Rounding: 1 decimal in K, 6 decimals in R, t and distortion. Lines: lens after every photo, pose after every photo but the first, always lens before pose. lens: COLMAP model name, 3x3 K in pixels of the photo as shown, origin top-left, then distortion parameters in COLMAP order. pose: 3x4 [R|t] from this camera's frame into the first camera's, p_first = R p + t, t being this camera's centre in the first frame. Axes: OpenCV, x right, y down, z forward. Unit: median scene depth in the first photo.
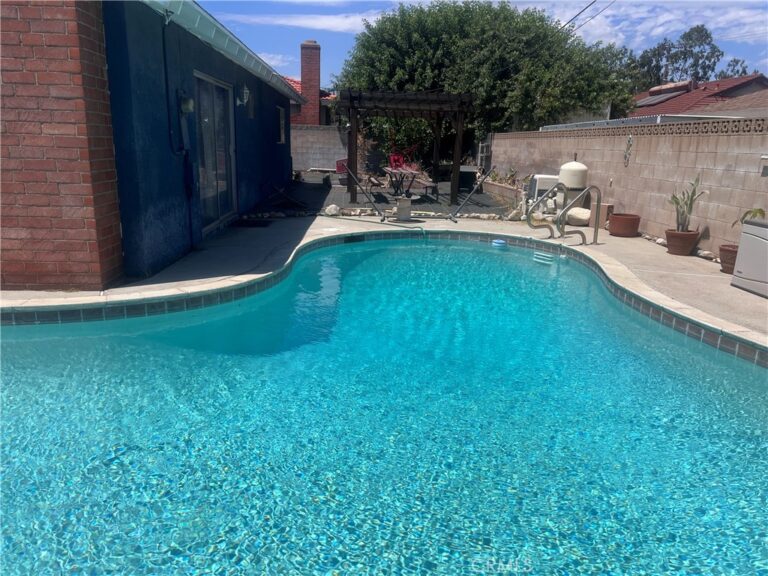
lens RADIAL K [[574.2, 0, 394.6], [0, 574.2, 288.4], [0, 0, 1]] dist [0.034727, -0.002710]
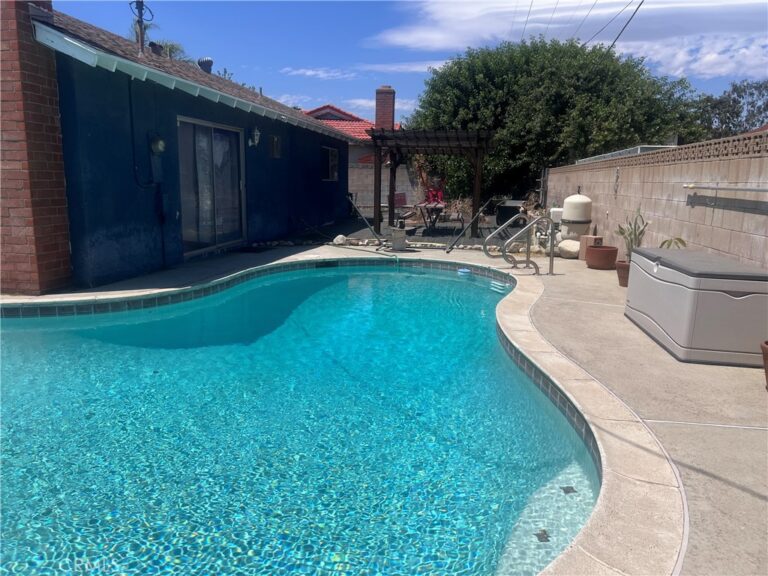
lens RADIAL K [[574.2, 0, 394.6], [0, 574.2, 288.4], [0, 0, 1]] dist [0.034727, -0.002710]
pose [[0.977425, 0.029160, -0.209262, 0.236602], [-0.042645, 0.997274, -0.060220, 0.014859], [0.206936, 0.067785, 0.976004, -0.018164]]
